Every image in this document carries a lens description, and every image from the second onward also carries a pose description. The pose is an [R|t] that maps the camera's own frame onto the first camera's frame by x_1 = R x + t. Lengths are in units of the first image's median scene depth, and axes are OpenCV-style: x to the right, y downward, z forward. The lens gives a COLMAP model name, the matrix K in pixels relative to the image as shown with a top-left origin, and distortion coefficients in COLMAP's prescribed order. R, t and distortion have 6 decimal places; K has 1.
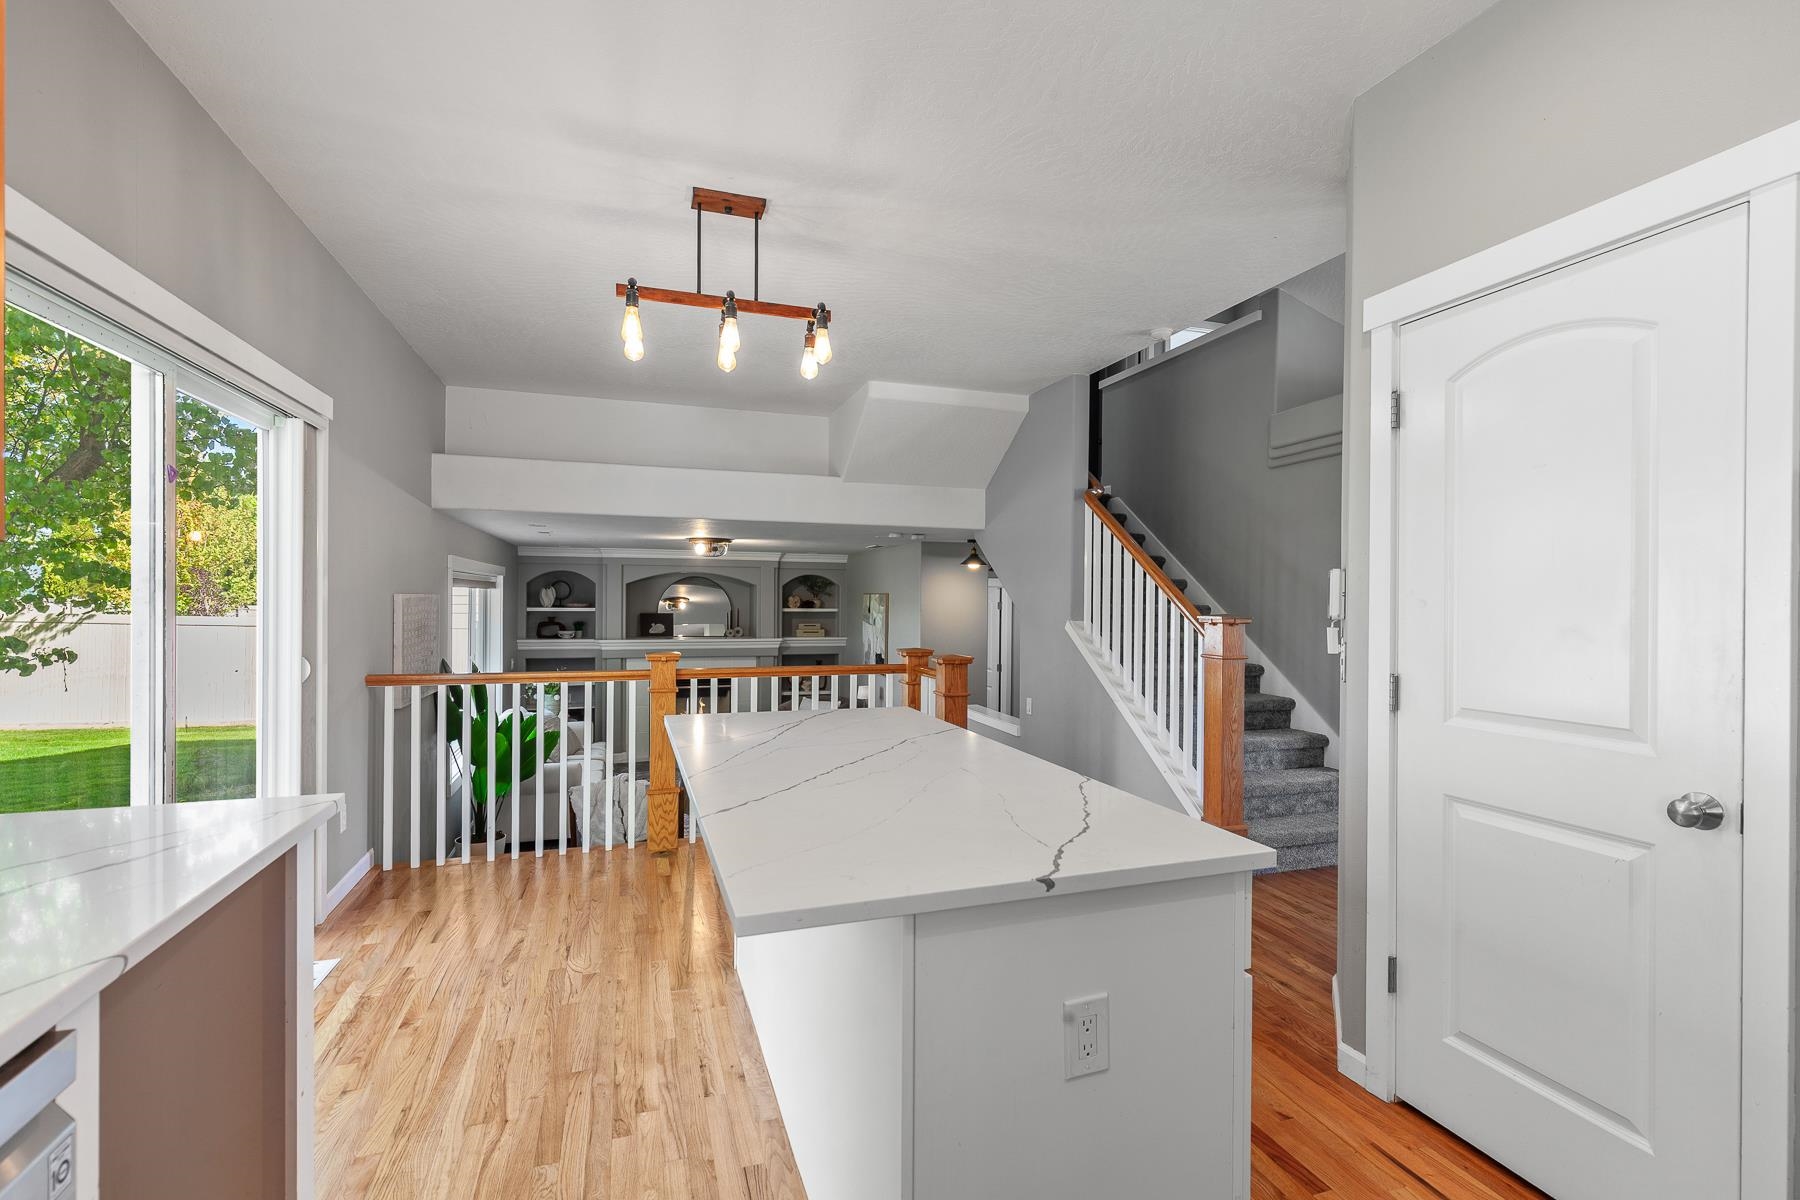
lens RADIAL K [[819.7, 0, 907.9], [0, 819.7, 608.0], [0, 0, 1]] dist [0.009170, -0.001320]
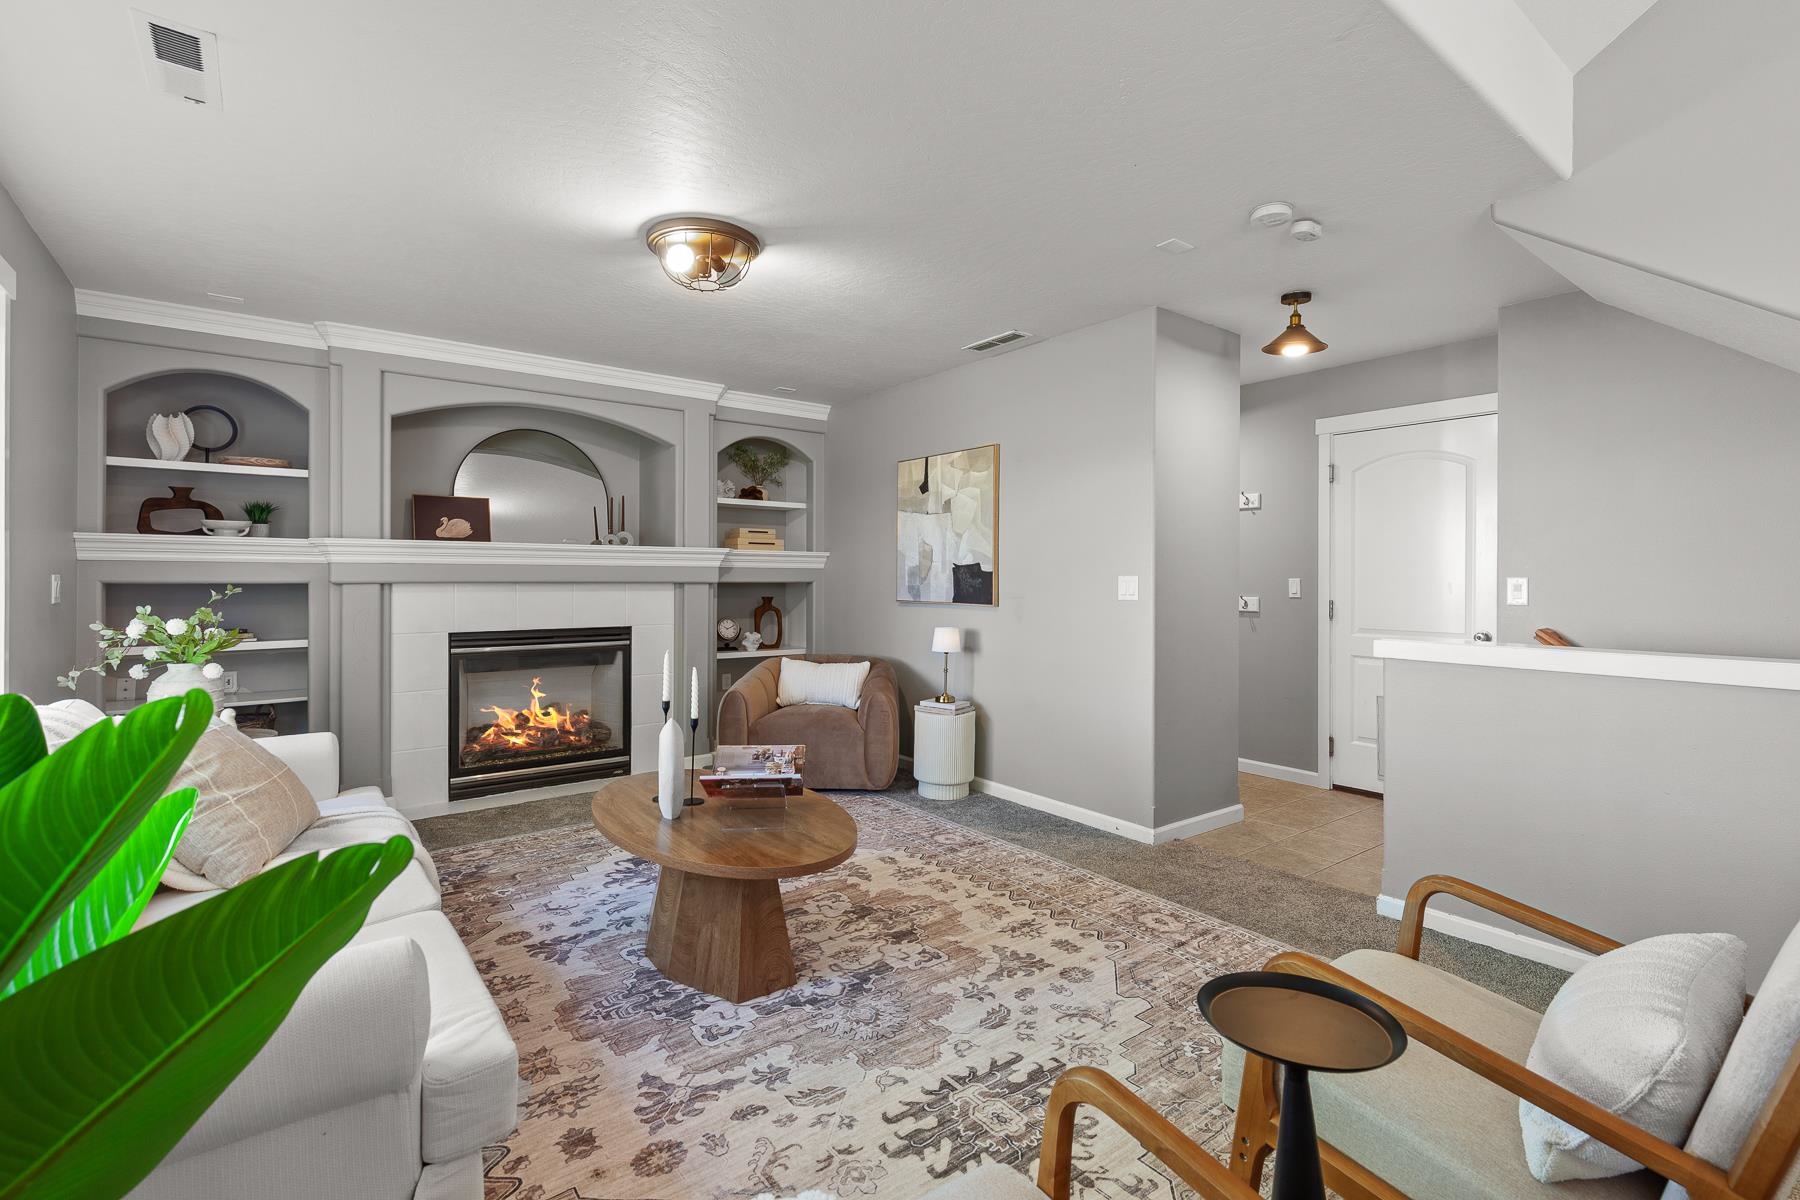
lens RADIAL K [[819.7, 0, 911.5], [0, 819.7, 577.1], [0, 0, 1]] dist [0.009170, -0.001320]
pose [[0.945960, -0.003353, 0.324265, -0.218865], [0.006420, 0.999944, -0.008388, 0.062841], [-0.324219, 0.010016, 0.945929, 0.482215]]
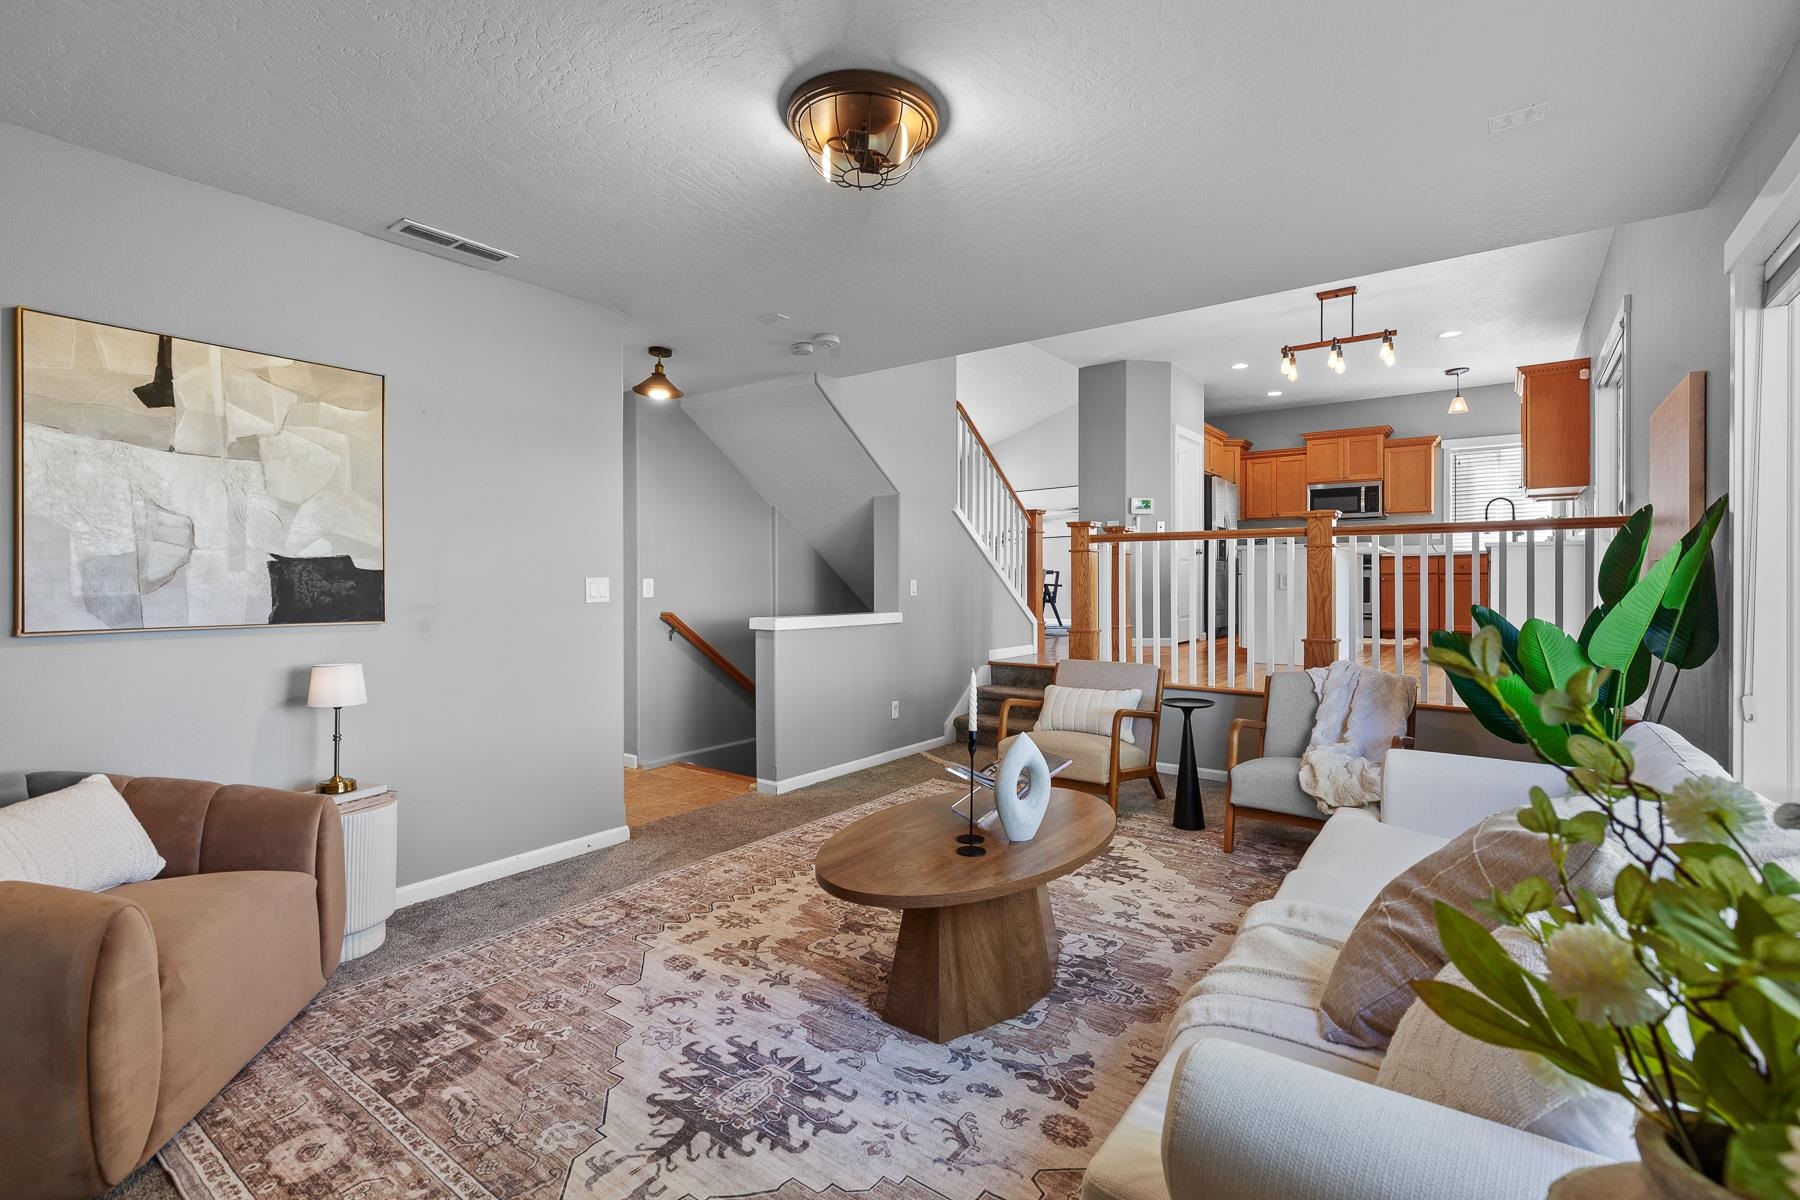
lens RADIAL K [[819.7, 0, 903.6], [0, 819.7, 587.3], [0, 0, 1]] dist [0.009170, -0.001320]
pose [[-0.574906, -0.011256, 0.818142, -0.381943], [0.005439, 0.999831, 0.017578, 0.058237], [-0.818202, 0.014555, -0.574747, 0.919325]]
